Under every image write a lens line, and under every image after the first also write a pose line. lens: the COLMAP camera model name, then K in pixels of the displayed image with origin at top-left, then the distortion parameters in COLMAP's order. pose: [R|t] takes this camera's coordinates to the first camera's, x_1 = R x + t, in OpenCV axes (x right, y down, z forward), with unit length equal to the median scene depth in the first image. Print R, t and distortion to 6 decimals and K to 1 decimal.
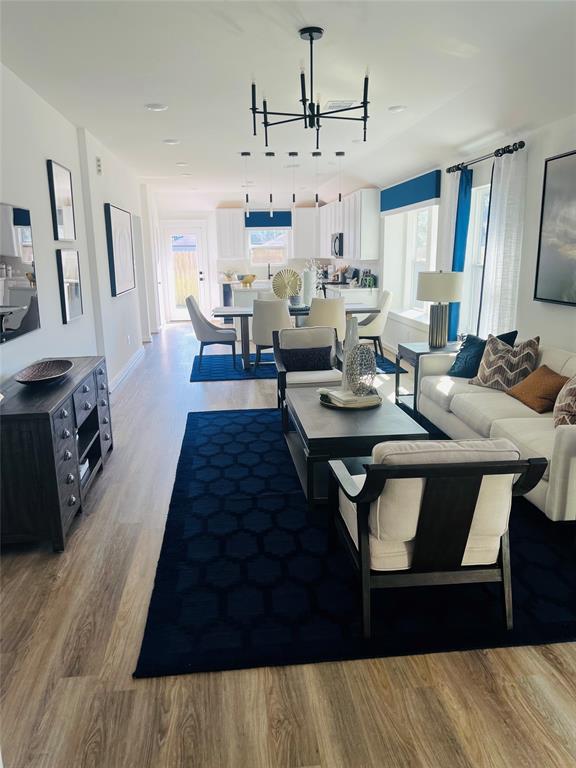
lens RADIAL K [[571.1, 0, 280.9], [0, 571.1, 382.2], [0, 0, 1]] dist [0.041484, -0.022048]
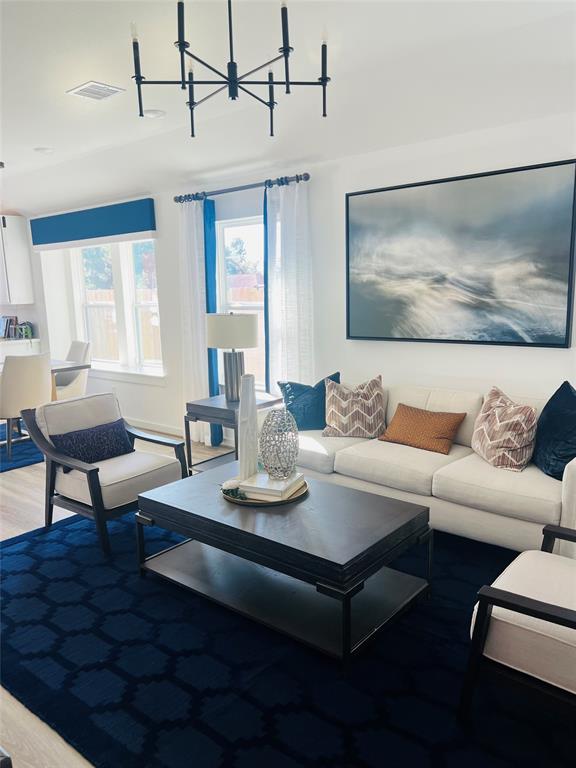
lens RADIAL K [[571.1, 0, 289.9], [0, 571.1, 391.0], [0, 0, 1]] dist [0.041484, -0.022048]
pose [[0.715479, -0.129060, 0.686610, -0.293732], [0.170349, 0.985354, 0.007703, -0.079906], [-0.677548, 0.111452, 0.726985, 0.380596]]
